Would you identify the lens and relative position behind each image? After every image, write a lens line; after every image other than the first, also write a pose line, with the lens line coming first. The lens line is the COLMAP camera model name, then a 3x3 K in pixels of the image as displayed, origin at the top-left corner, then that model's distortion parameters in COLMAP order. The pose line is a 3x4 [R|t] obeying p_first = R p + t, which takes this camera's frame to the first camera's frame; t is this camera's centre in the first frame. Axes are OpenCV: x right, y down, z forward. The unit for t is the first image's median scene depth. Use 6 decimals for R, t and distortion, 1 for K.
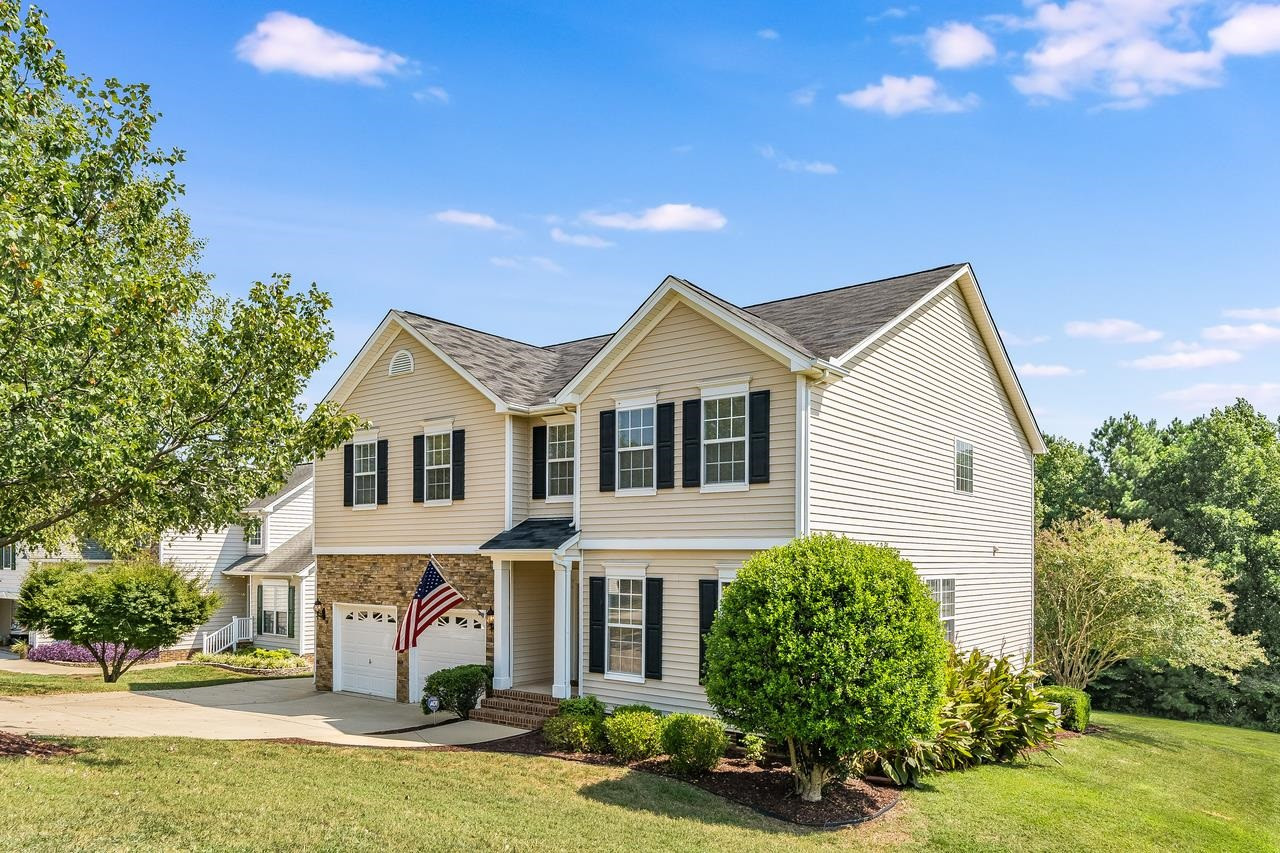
lens RADIAL K [[883.0, 0, 621.6], [0, 883.0, 551.2], [0, 0, 1]] dist [0.017691, 0.004323]
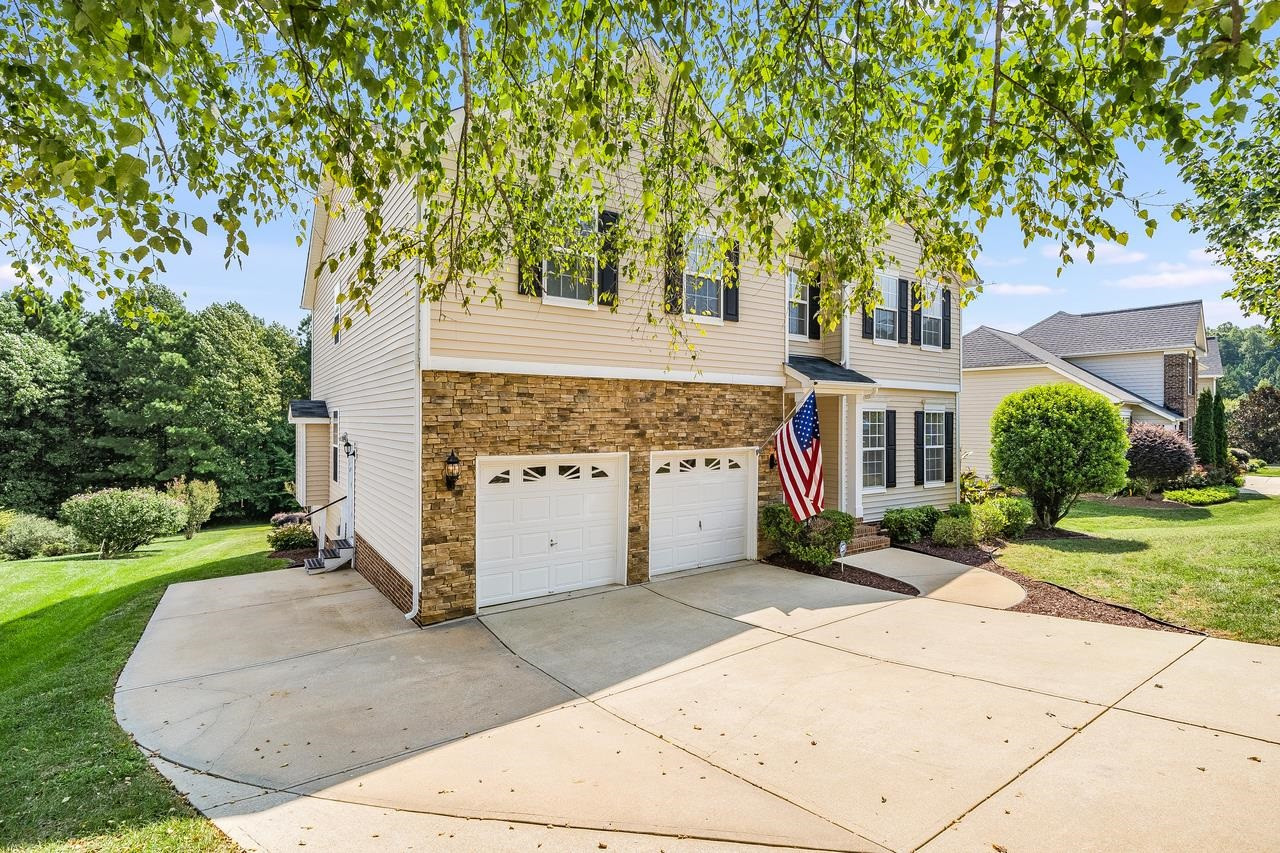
lens RADIAL K [[595.1, 0, 636.2], [0, 595.1, 419.7], [0, 0, 1]] dist [0.001175, -0.000089]
pose [[0.301958, -0.002983, 0.953317, -0.759584], [-0.008571, 0.999946, 0.005844, 0.035317], [-0.953283, -0.009936, 0.301916, 0.905866]]
